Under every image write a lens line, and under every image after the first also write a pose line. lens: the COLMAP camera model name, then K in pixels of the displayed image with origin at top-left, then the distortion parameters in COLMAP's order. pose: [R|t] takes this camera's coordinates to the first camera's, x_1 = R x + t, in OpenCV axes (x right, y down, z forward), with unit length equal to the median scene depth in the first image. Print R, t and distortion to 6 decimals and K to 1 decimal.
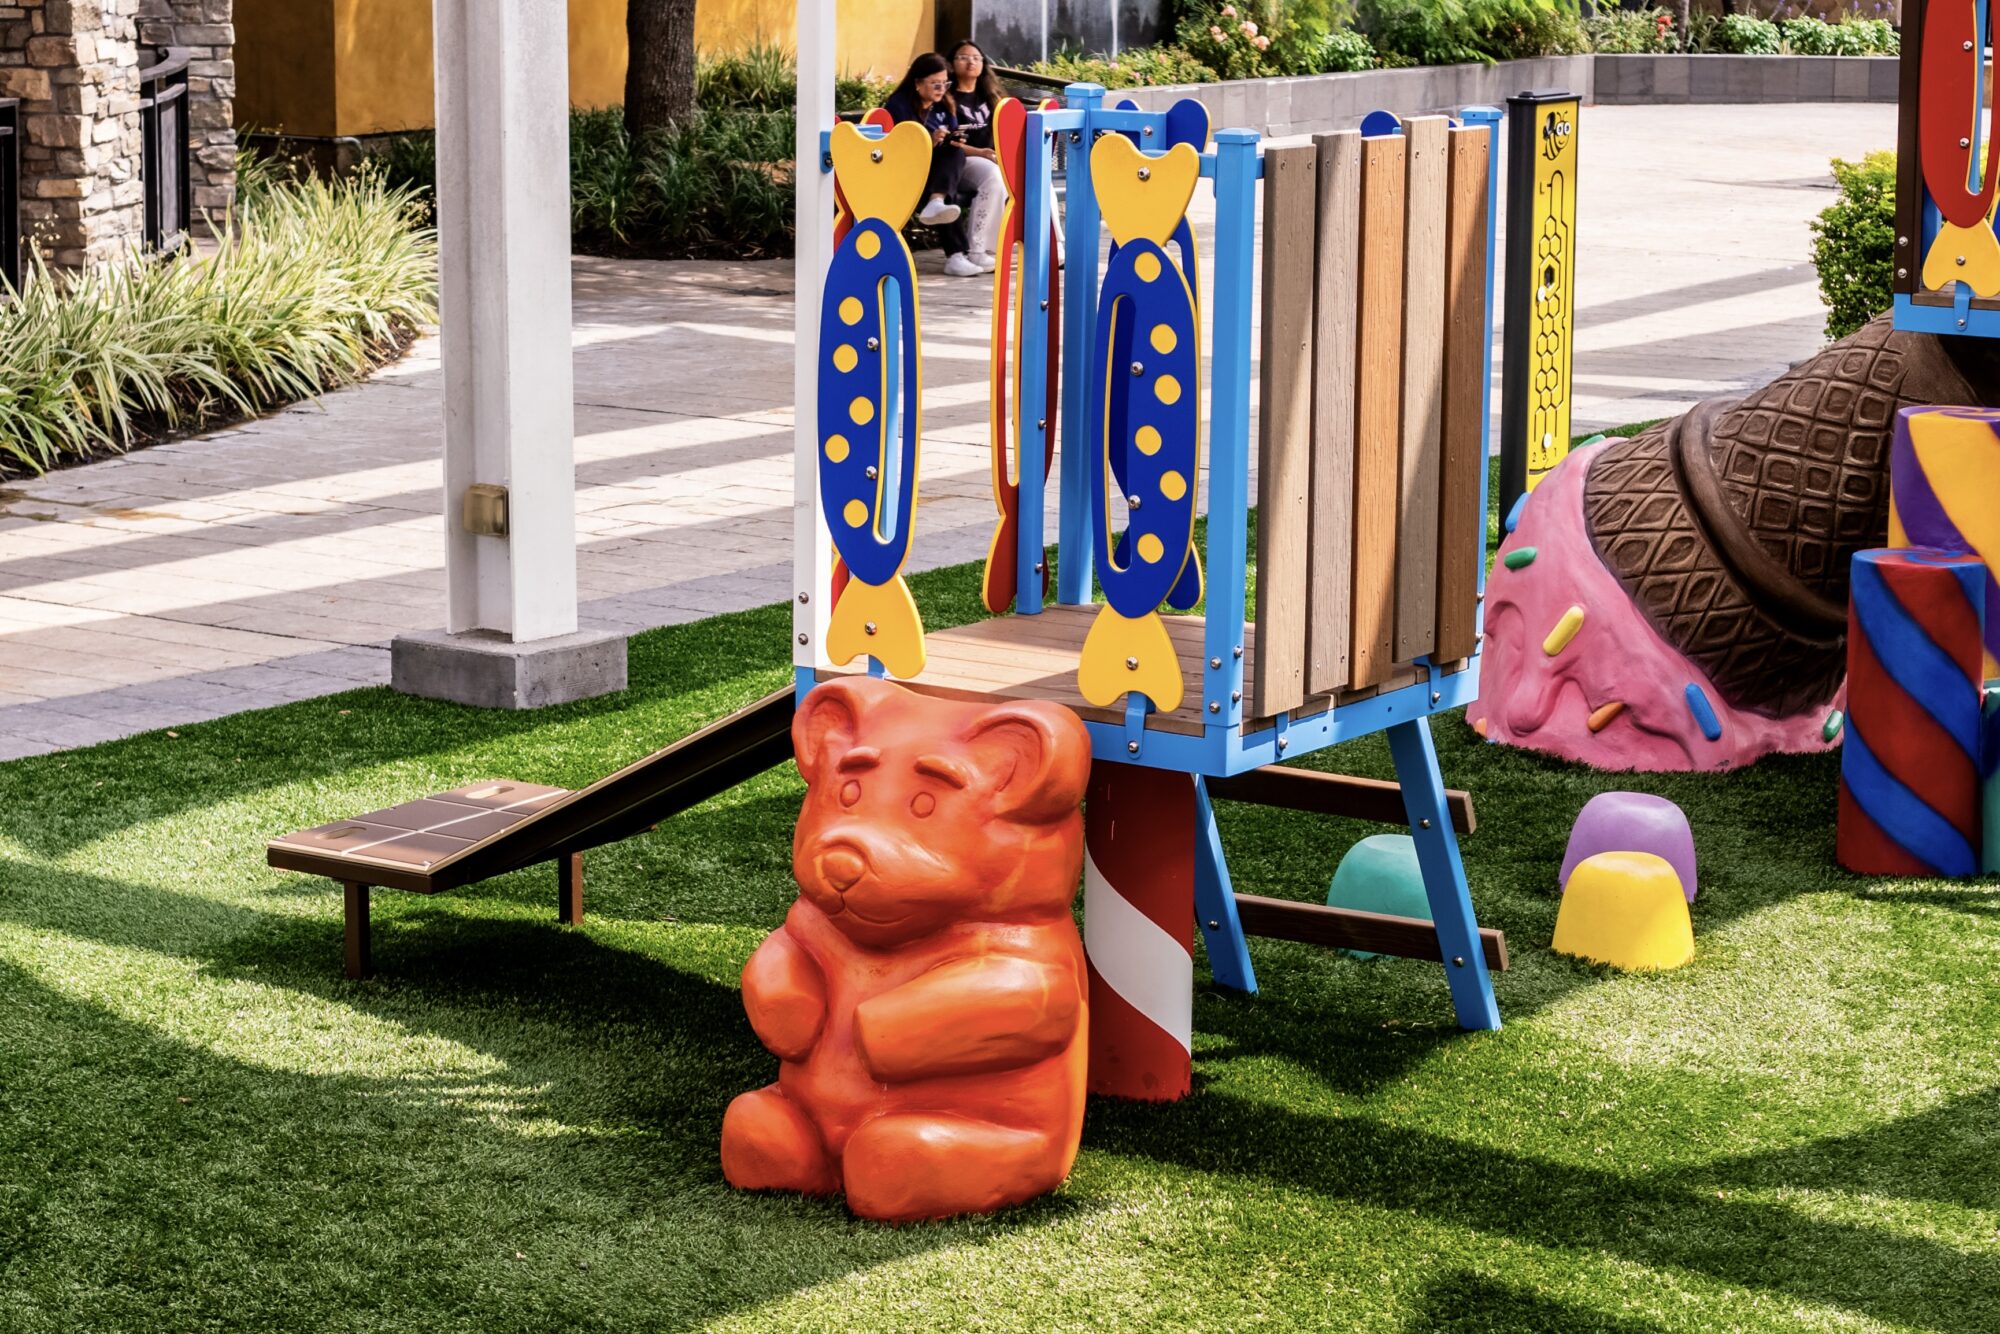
lens RADIAL K [[4723.8, 0, 1000.0], [0, 4723.8, 667.0], [0, 0, 1]] dist [0.022383, -0.093393]
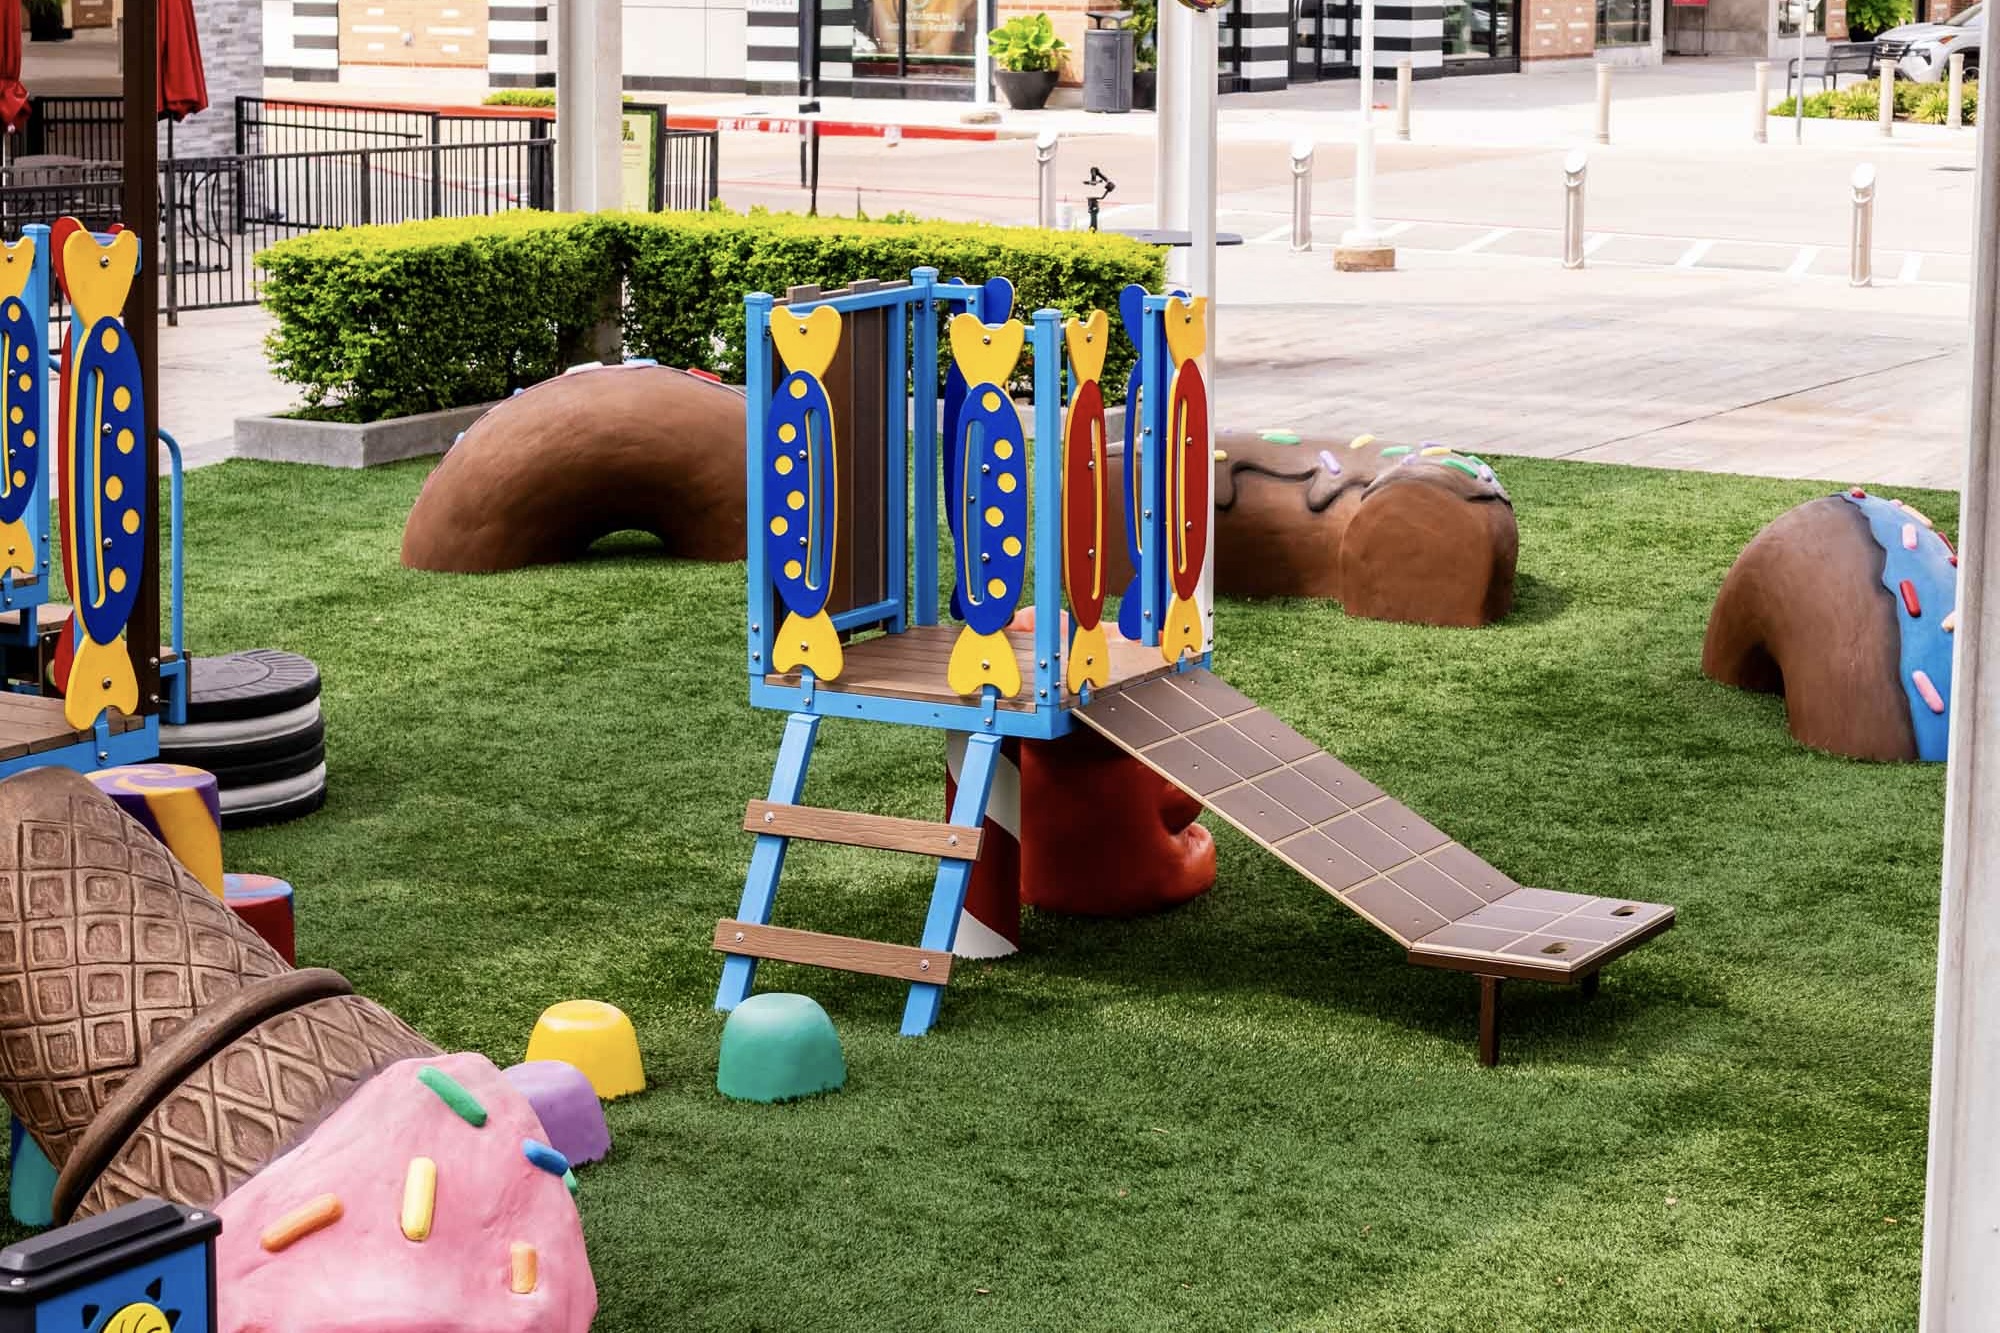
lens RADIAL K [[4487.0, 0, 1000.0], [0, 4487.0, 666.5], [0, 0, 1]] dist [-0.097584, -0.284033]
pose [[0.997363, -0.023290, 0.068741, -0.065201], [0.024111, 0.999647, -0.011144, 0.015409], [-0.068458, 0.012772, 0.997572, -0.417730]]
